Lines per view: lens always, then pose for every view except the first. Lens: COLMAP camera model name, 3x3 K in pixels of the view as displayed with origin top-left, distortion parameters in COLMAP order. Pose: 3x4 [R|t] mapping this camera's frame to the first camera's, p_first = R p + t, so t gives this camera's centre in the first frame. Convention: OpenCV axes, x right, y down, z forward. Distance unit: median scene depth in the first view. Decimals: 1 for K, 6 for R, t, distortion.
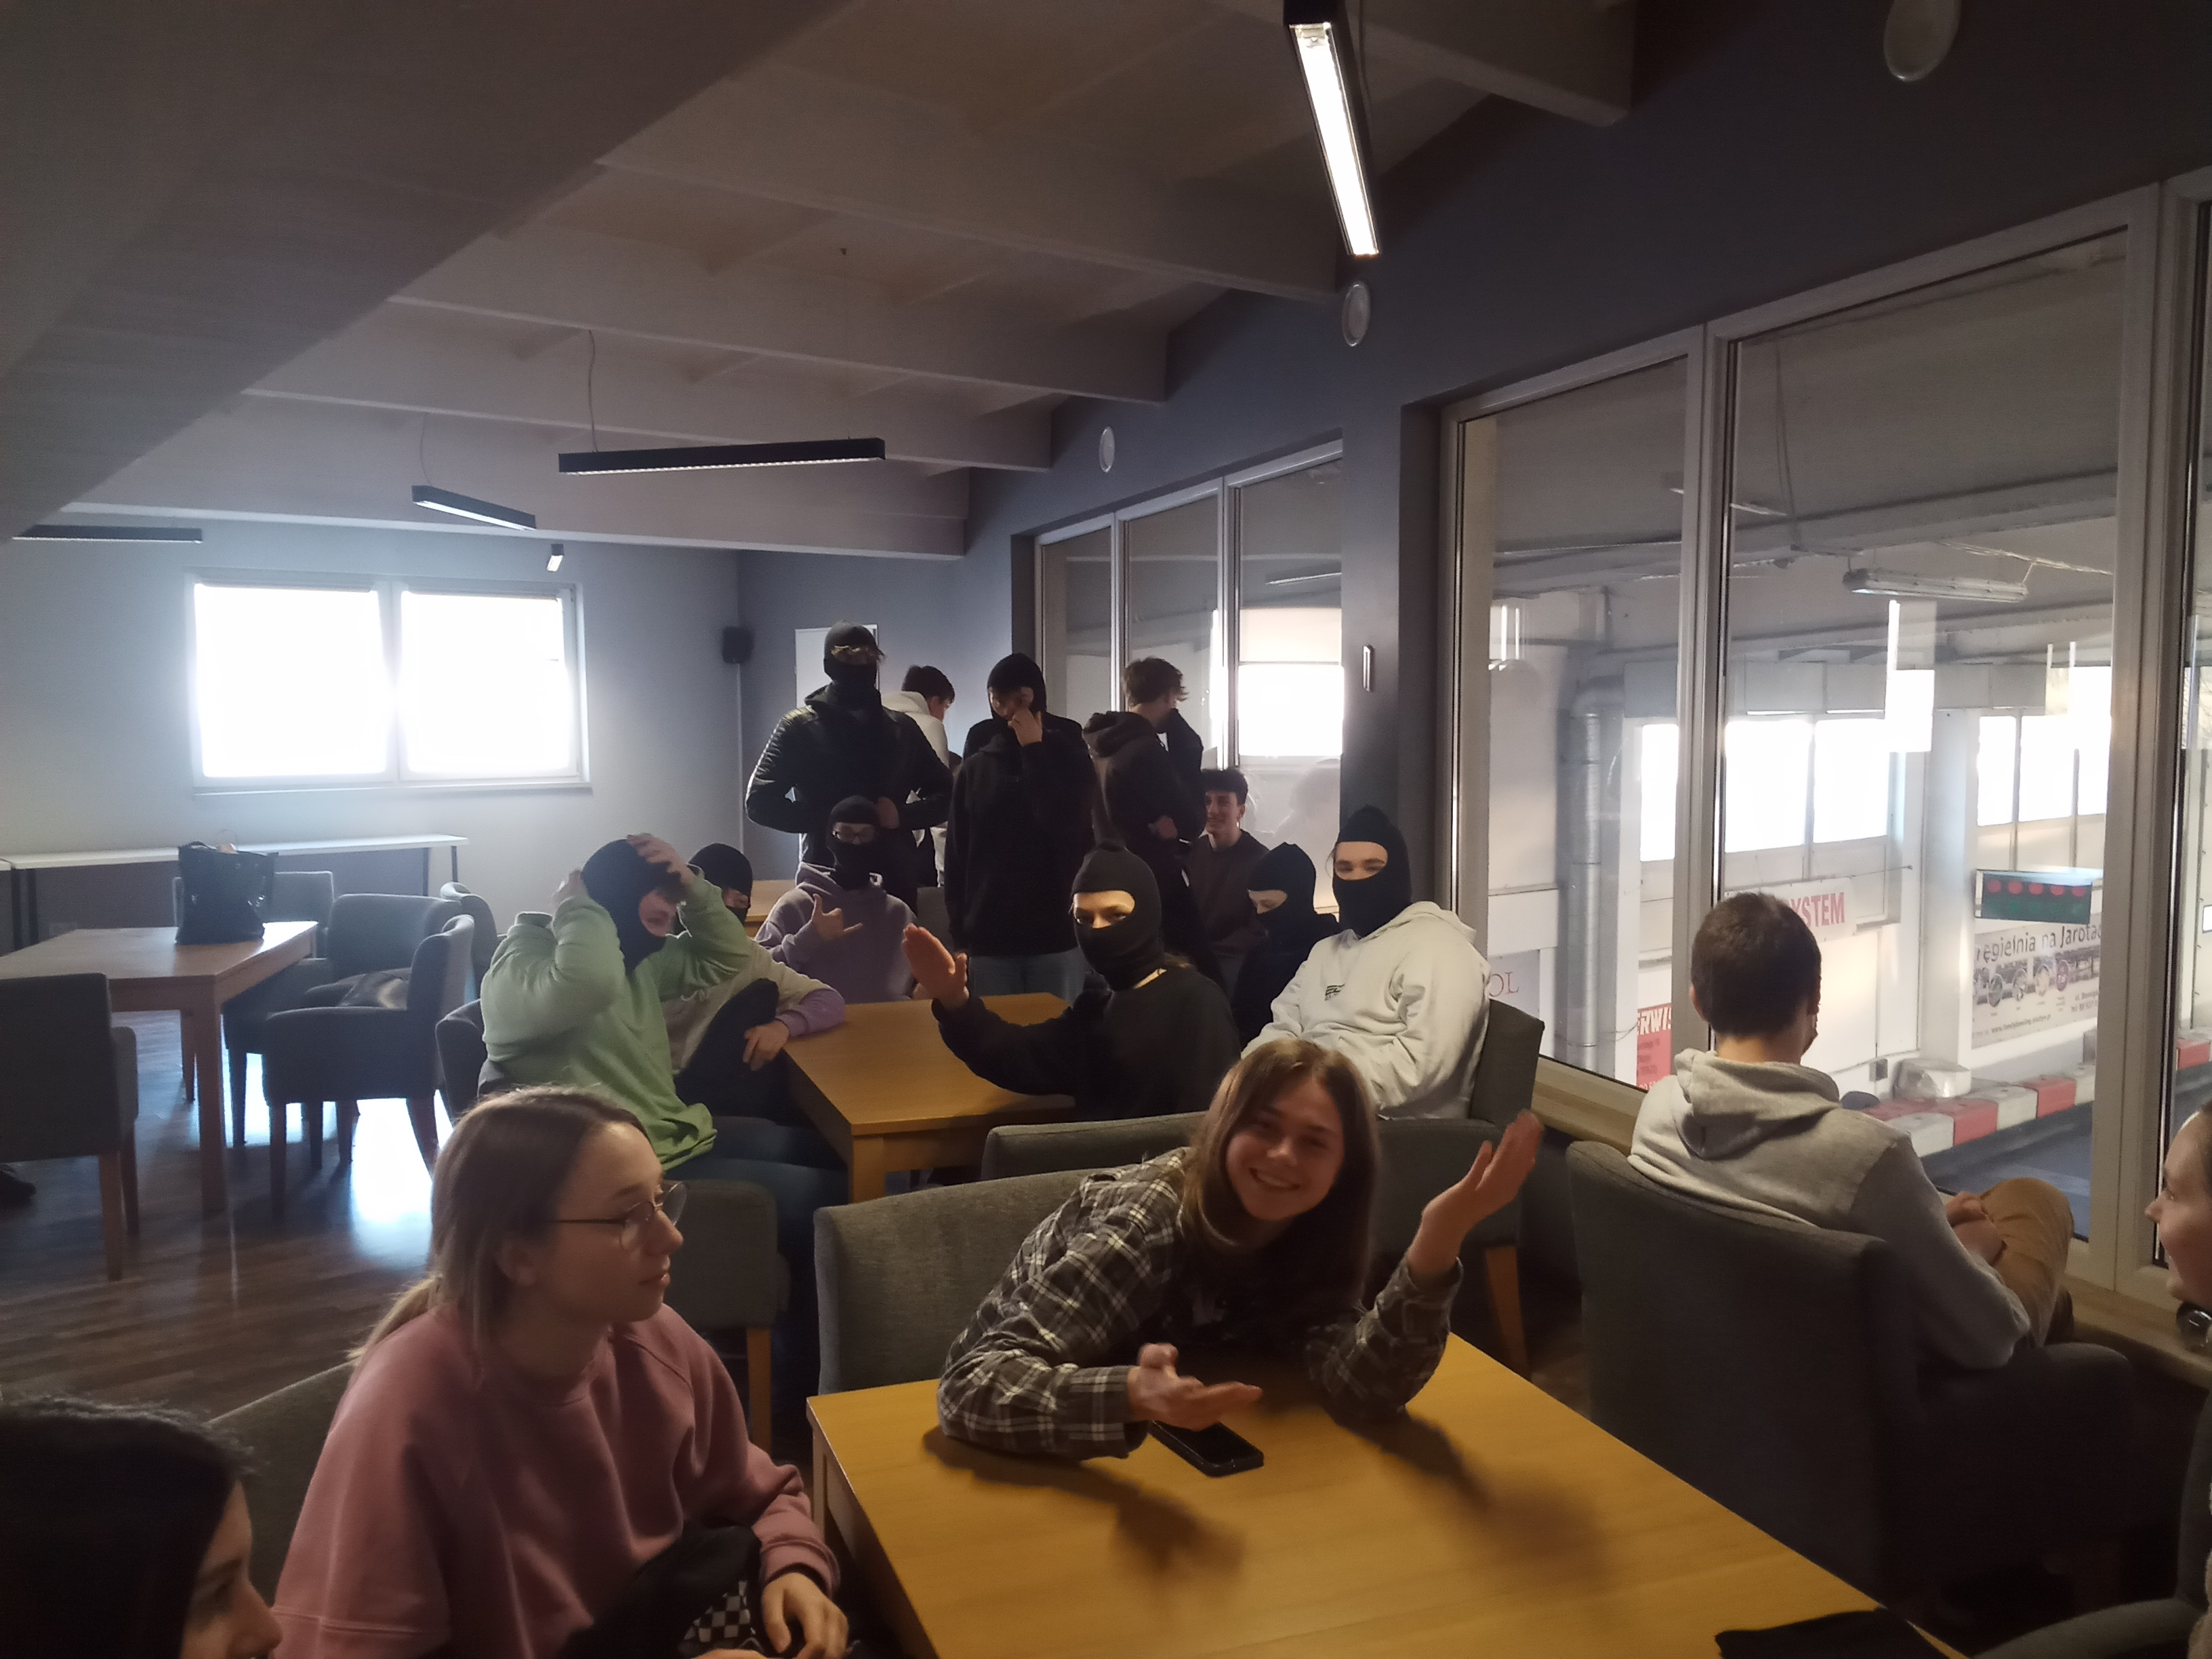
lens RADIAL K [[1790.6, 0, 1108.9], [0, 1790.6, 839.2], [0, 0, 1]] dist [-0.000478, -0.007458]
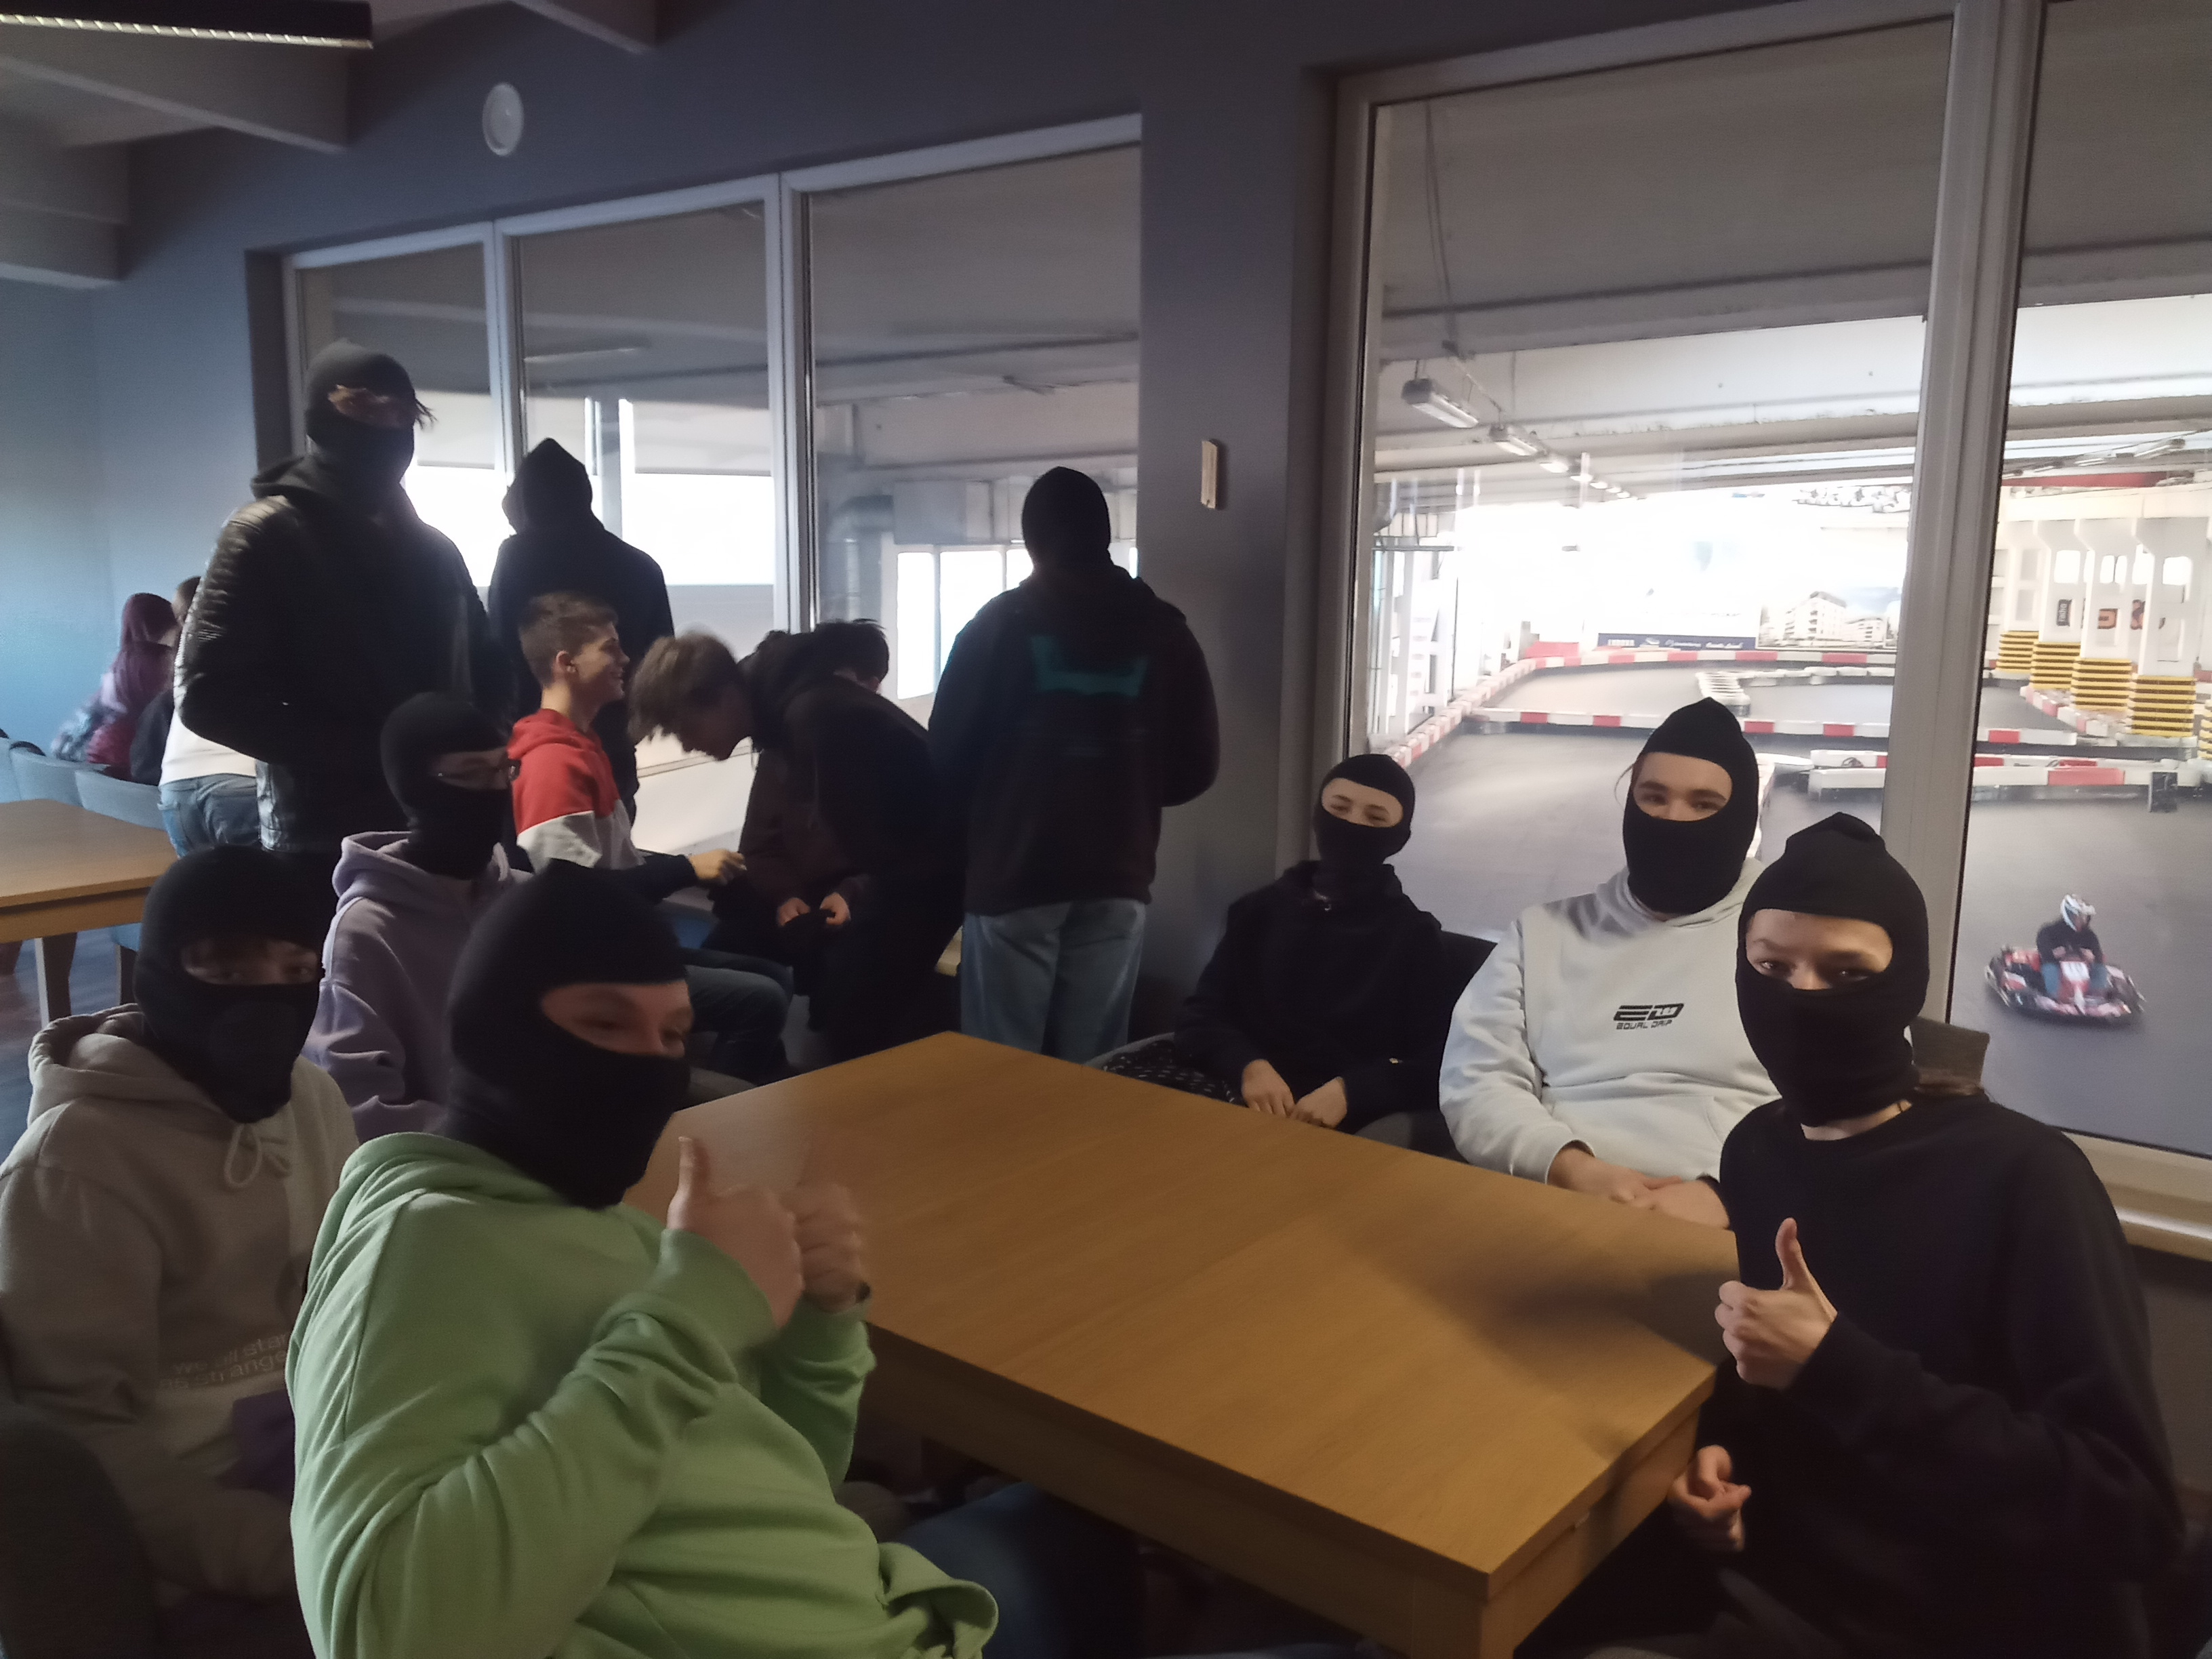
lens RADIAL K [[1790.6, 0, 1104.8], [0, 1790.6, 825.2], [0, 0, 1]] dist [-0.000478, -0.007458]
pose [[0.855080, -0.063198, 0.514630, -0.155239], [0.016527, 0.995362, 0.094773, -0.018331], [-0.518233, -0.072534, 0.852158, 0.292677]]
